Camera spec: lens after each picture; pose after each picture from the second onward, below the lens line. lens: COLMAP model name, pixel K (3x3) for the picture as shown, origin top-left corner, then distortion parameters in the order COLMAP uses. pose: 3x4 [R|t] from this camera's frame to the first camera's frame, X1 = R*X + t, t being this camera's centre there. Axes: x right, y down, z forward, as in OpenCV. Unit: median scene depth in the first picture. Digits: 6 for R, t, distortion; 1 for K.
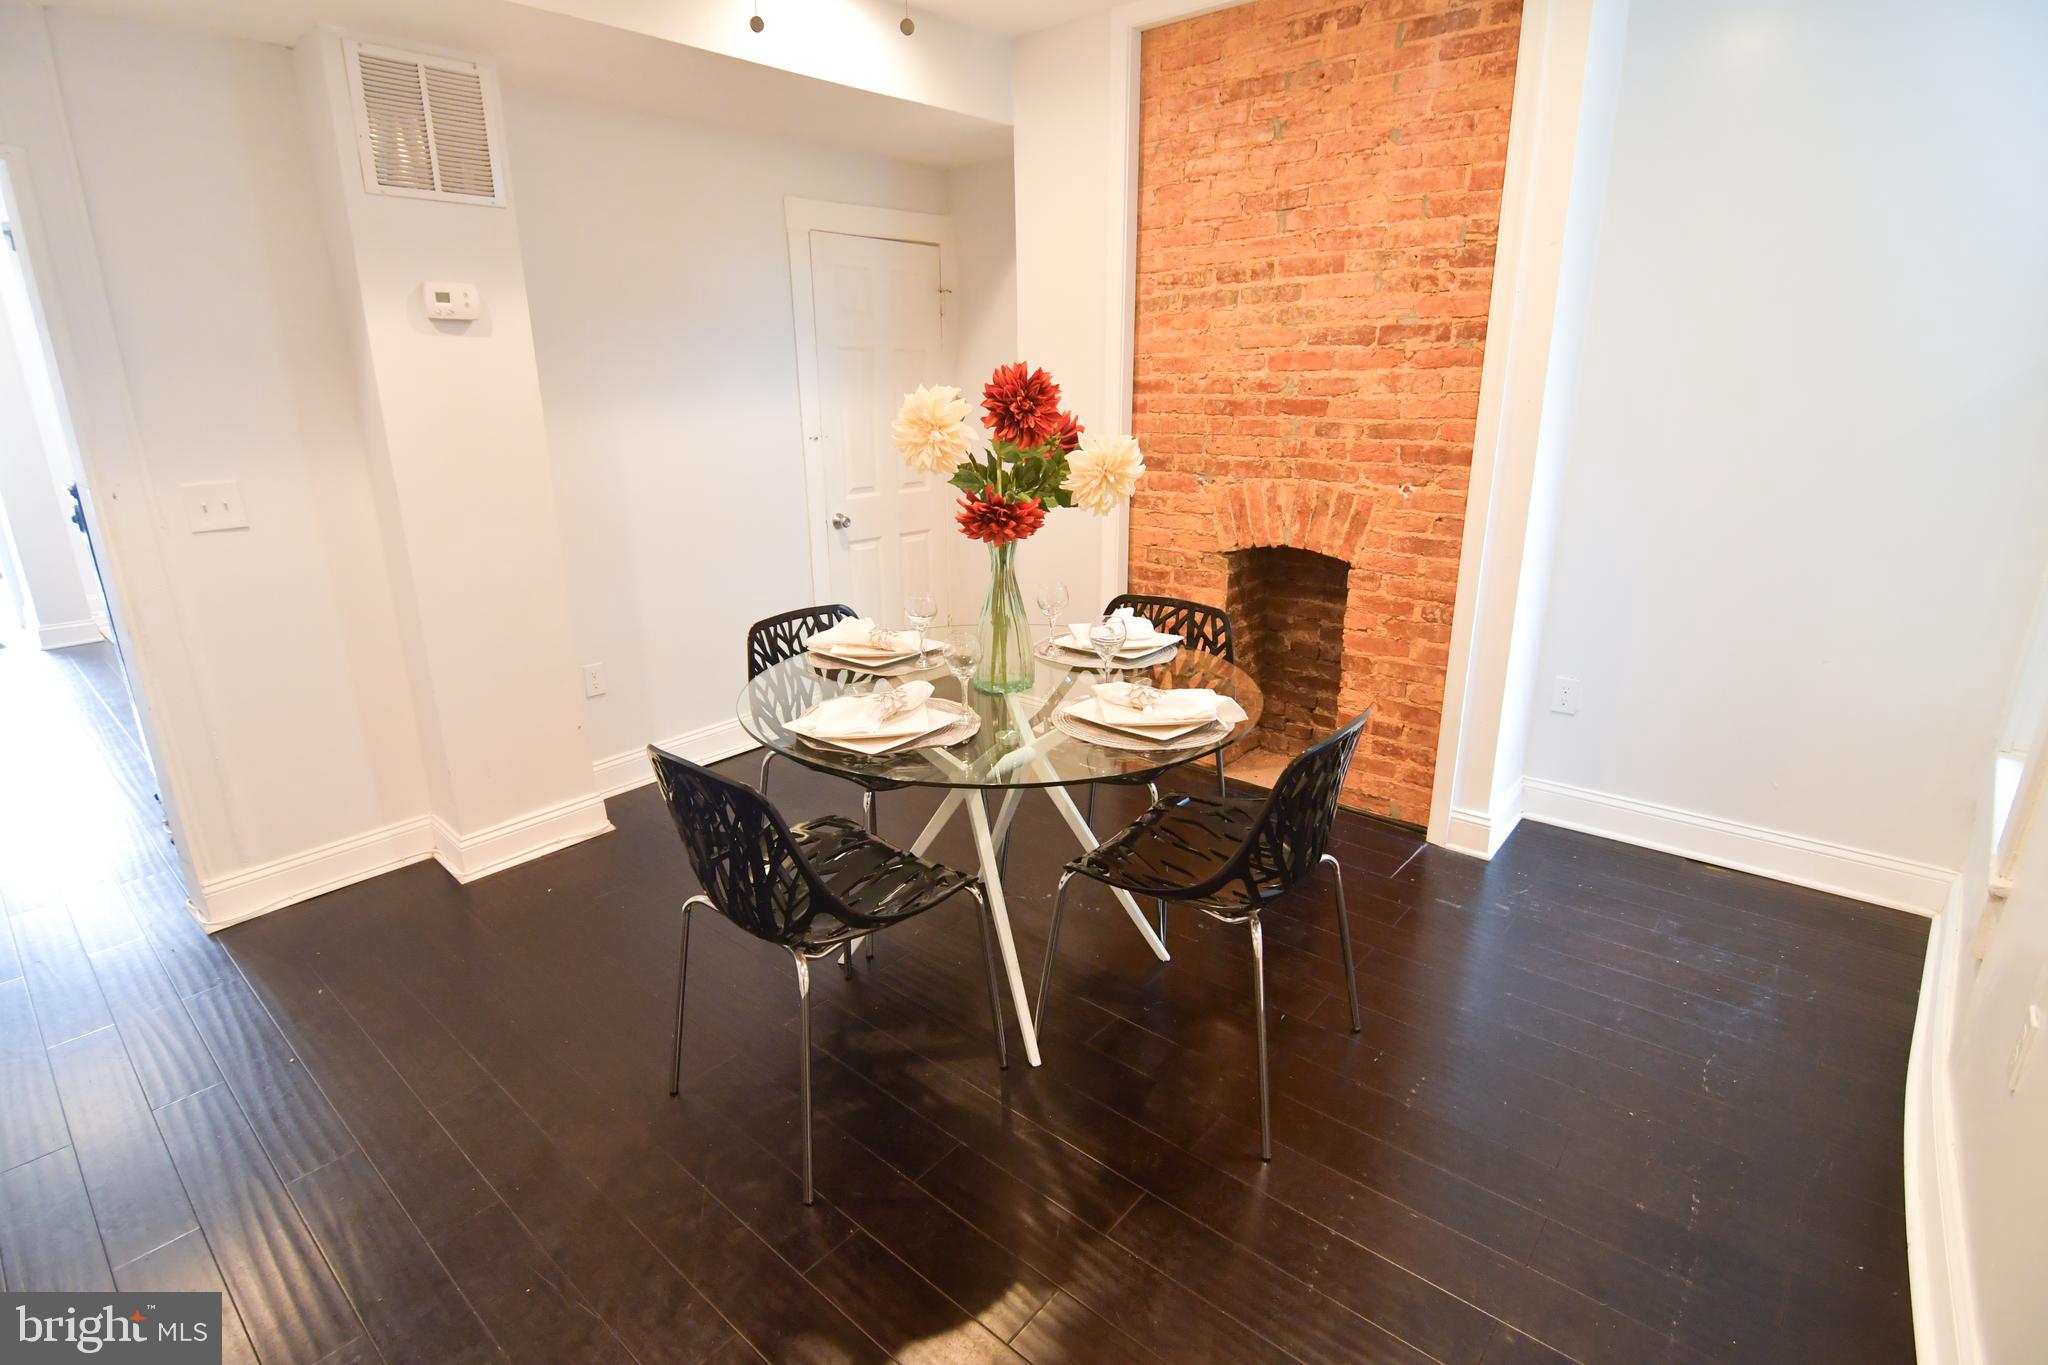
lens RADIAL K [[979.6, 0, 1023.4], [0, 979.6, 686.7], [0, 0, 1]] dist [-0.018971, -0.005252]
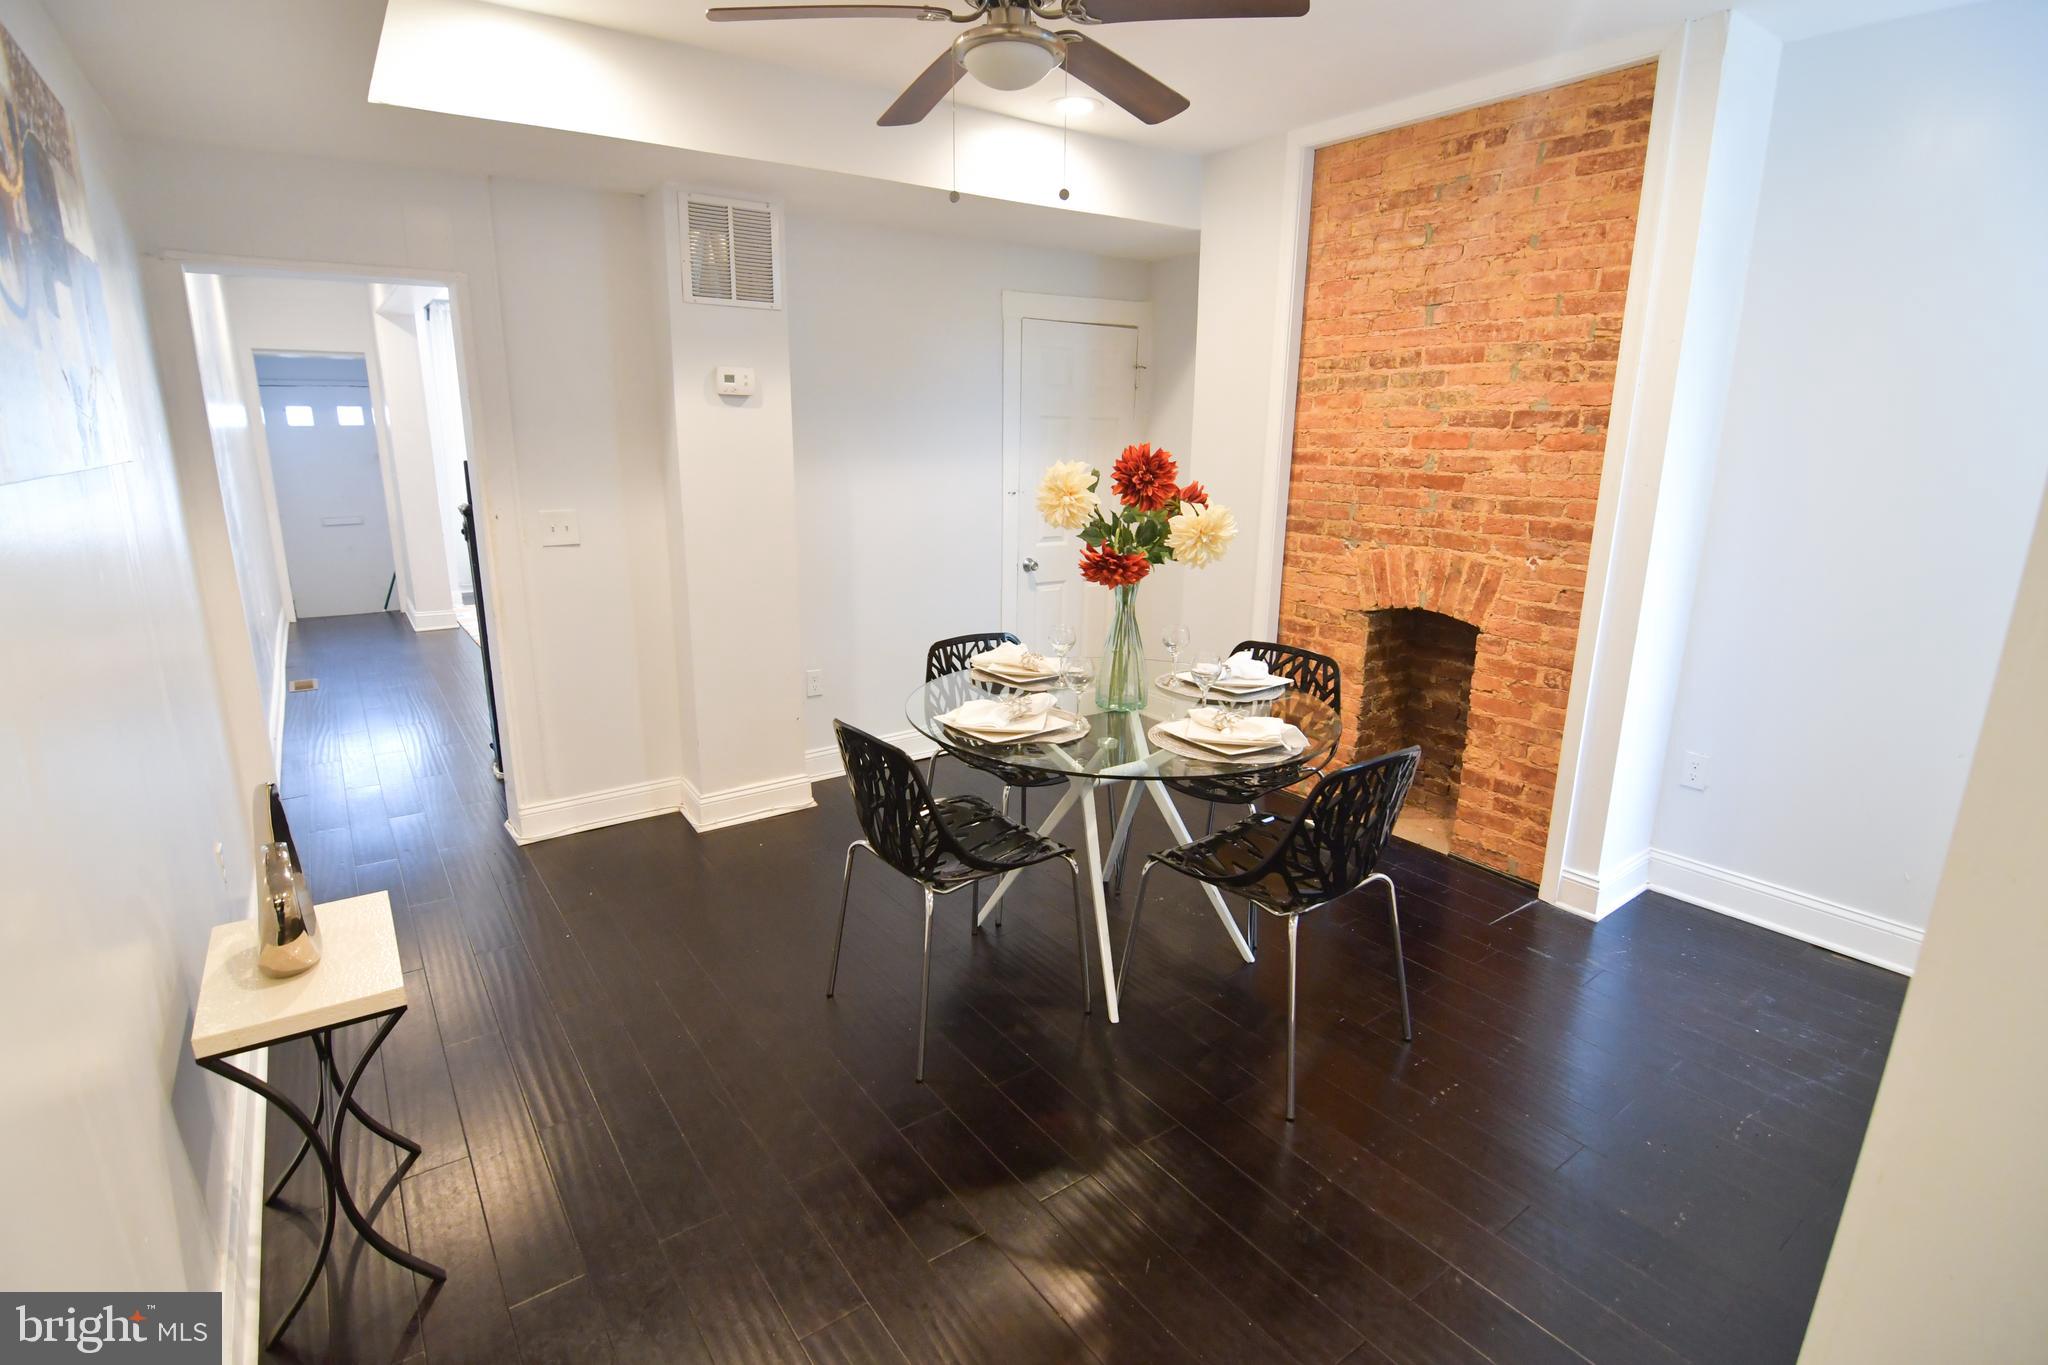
lens RADIAL K [[979.6, 0, 1023.9], [0, 979.6, 687.5], [0, 0, 1]] dist [-0.018971, -0.005252]
pose [[0.971887, 0.079018, -0.221792, 0.105832], [-0.089874, 0.995178, -0.039275, 0.028613], [0.217619, 0.058104, 0.974303, -0.163524]]
